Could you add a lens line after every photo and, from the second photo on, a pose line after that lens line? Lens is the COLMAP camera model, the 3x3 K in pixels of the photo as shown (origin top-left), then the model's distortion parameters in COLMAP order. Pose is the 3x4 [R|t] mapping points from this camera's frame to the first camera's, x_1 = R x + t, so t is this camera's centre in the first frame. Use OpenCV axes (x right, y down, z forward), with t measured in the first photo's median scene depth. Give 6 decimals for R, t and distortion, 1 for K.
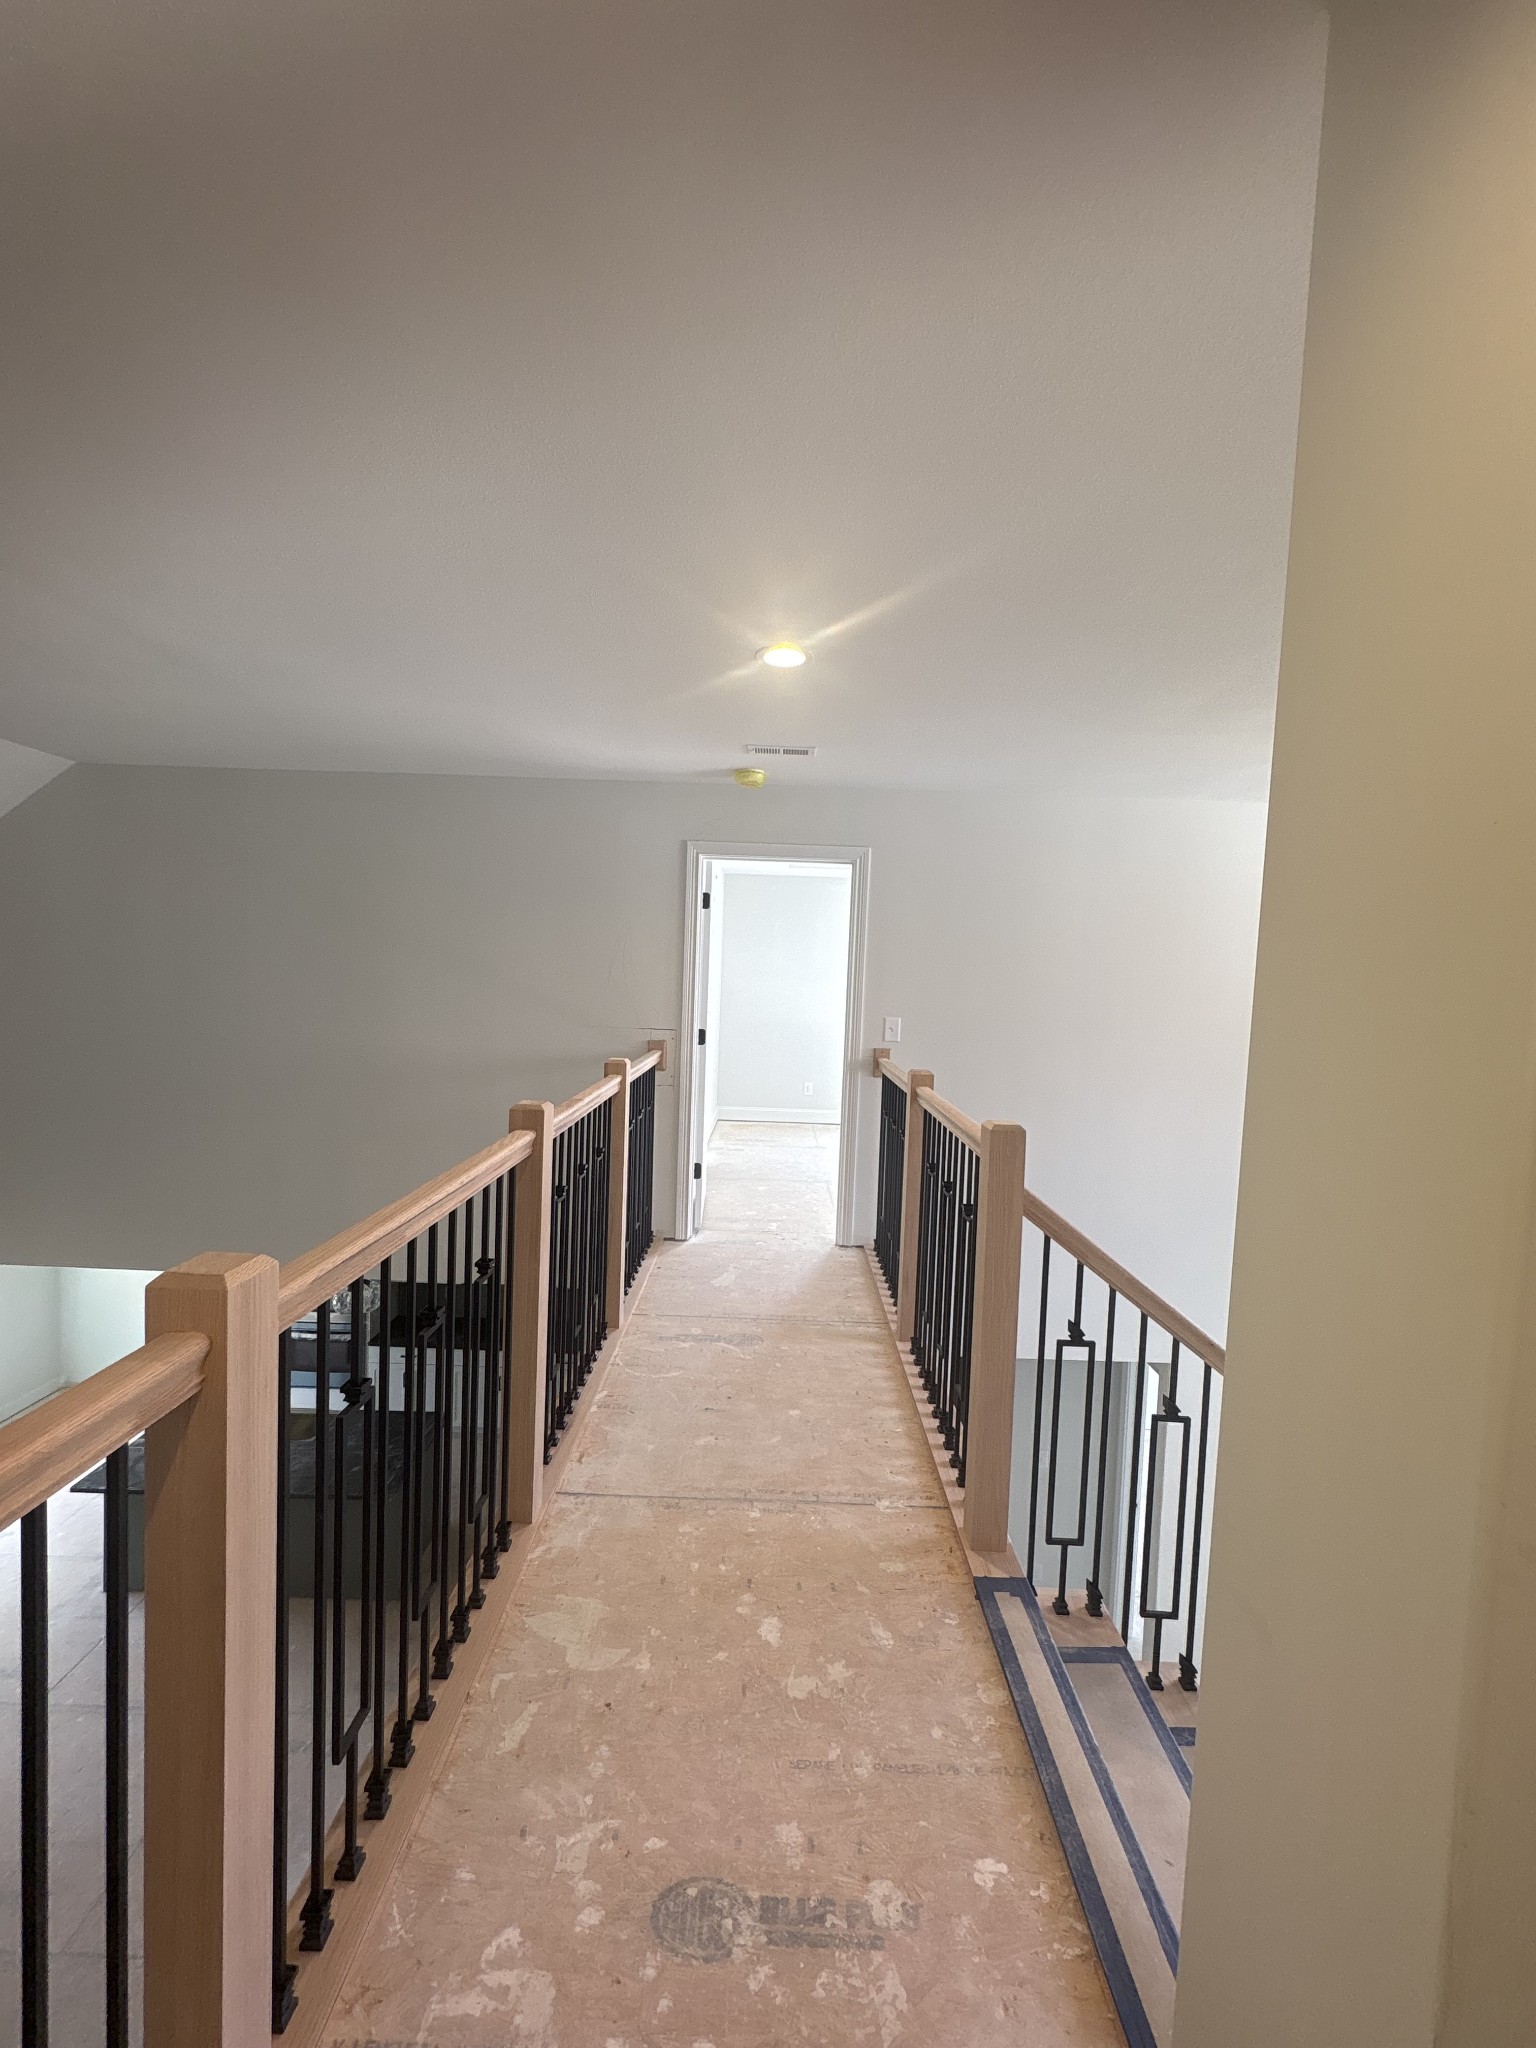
lens RADIAL K [[818.8, 0, 770.2], [0, 818.8, 1020.5], [0, 0, 1]] dist [-0.001496, 0.001152]
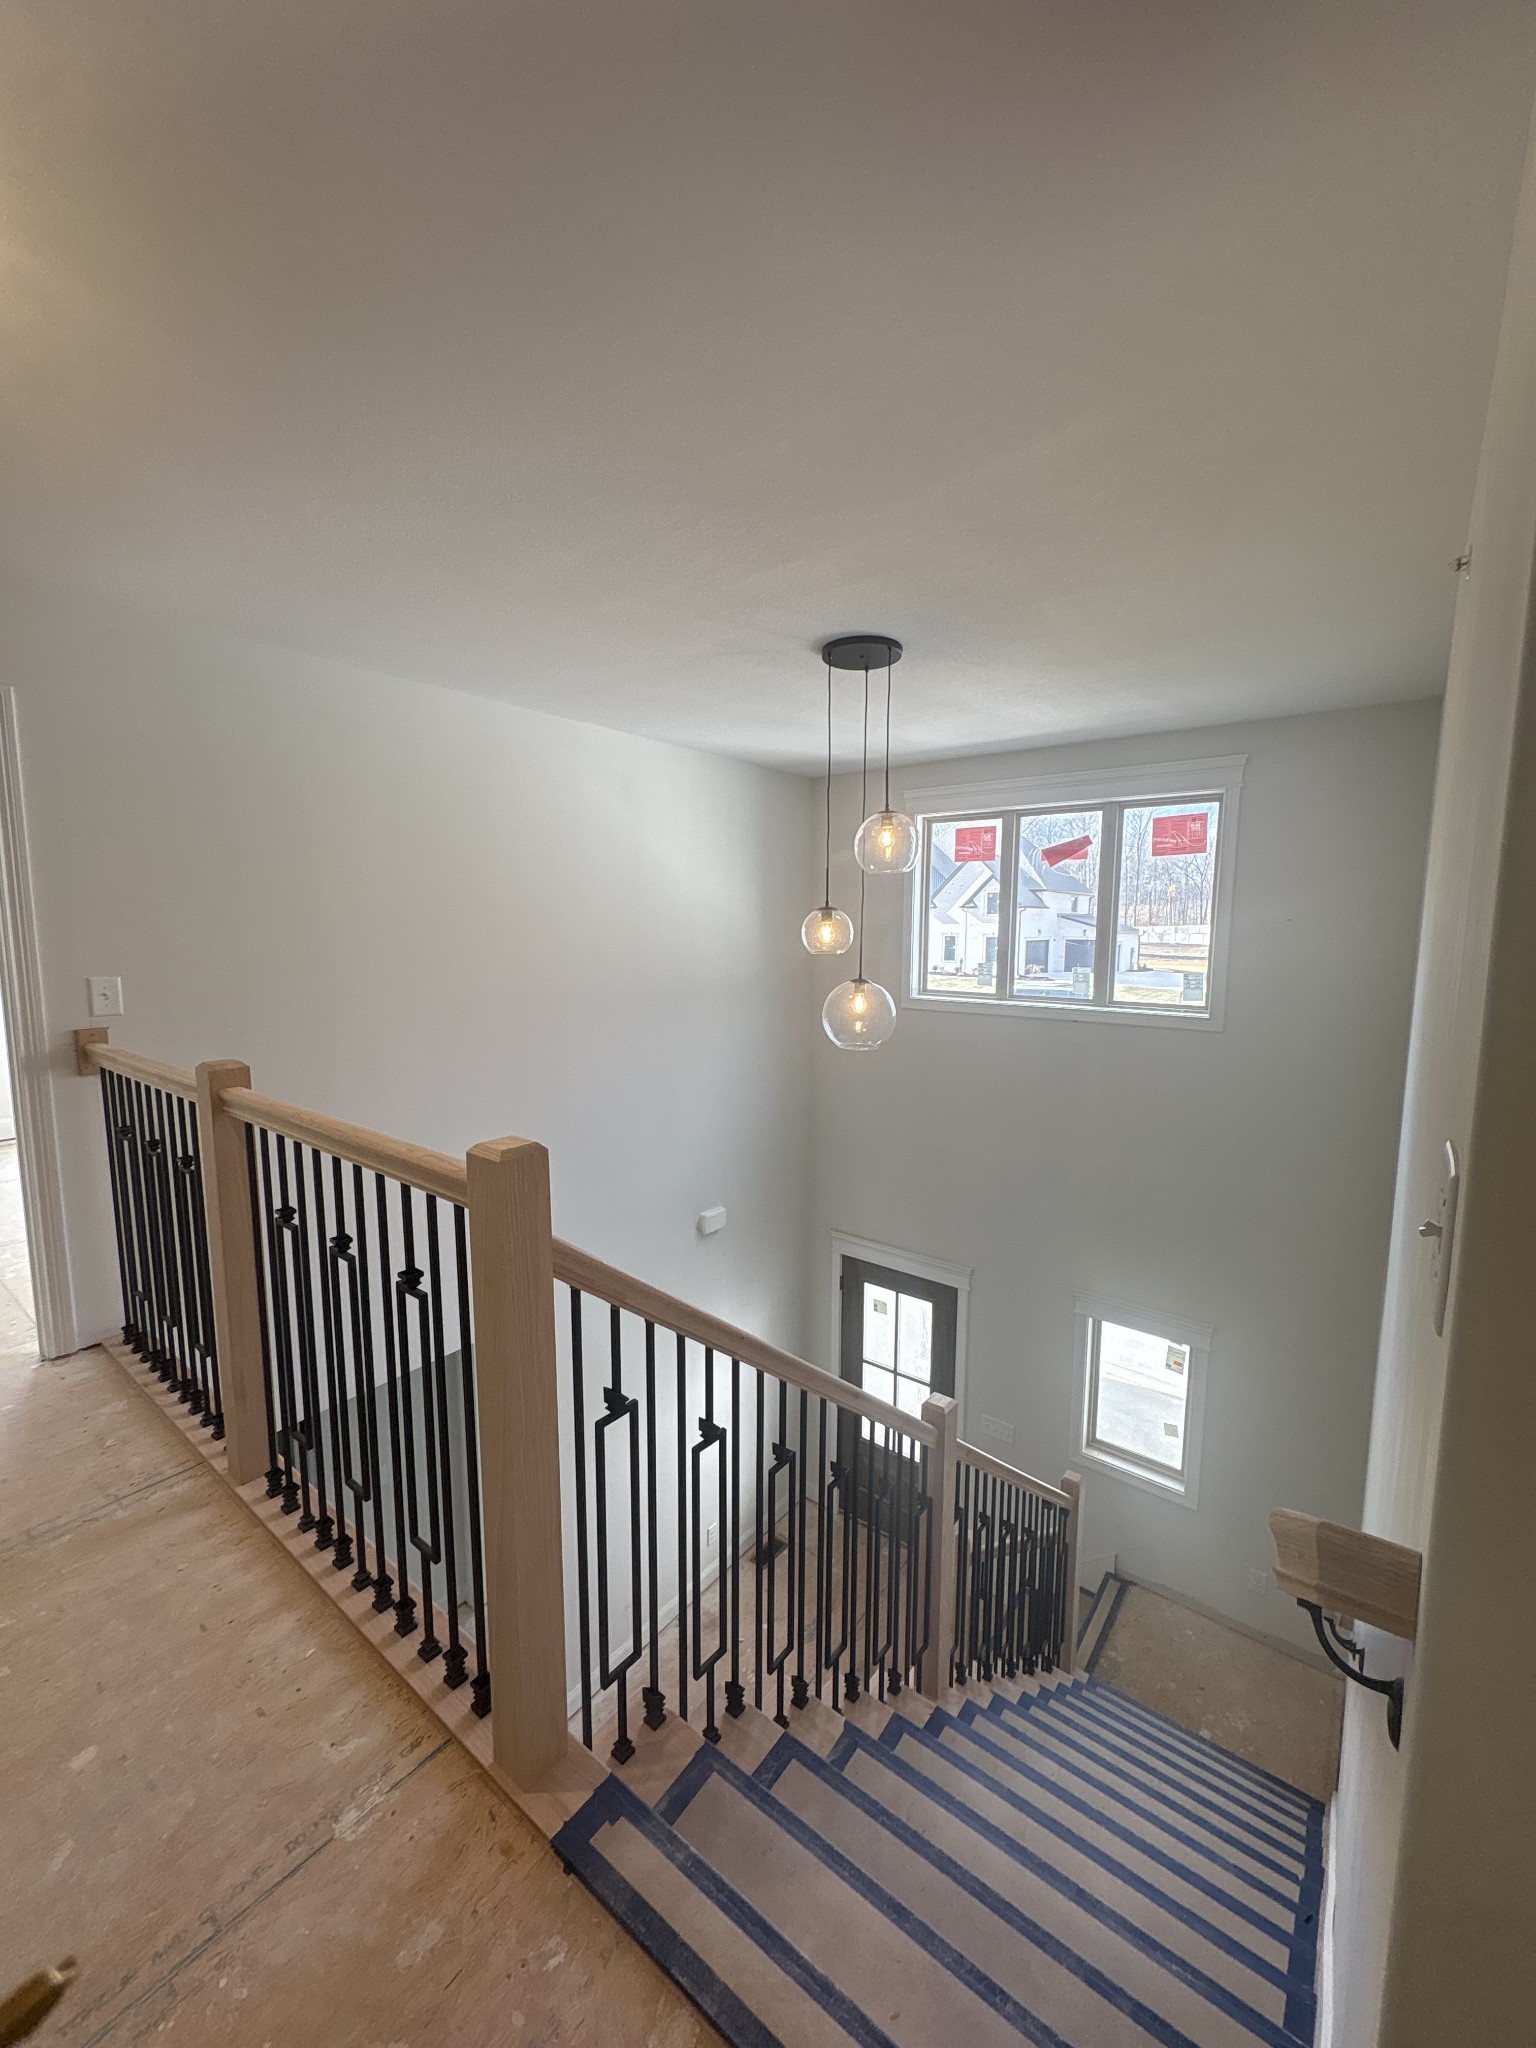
lens RADIAL K [[818.8, 0, 761.4], [0, 818.8, 1011.1], [0, 0, 1]] dist [-0.001496, 0.001152]
pose [[0.613160, -0.124928, 0.780018, -0.058247], [0.061530, 0.991969, 0.110506, -0.027537], [-0.787558, -0.019763, 0.615923, 0.379275]]
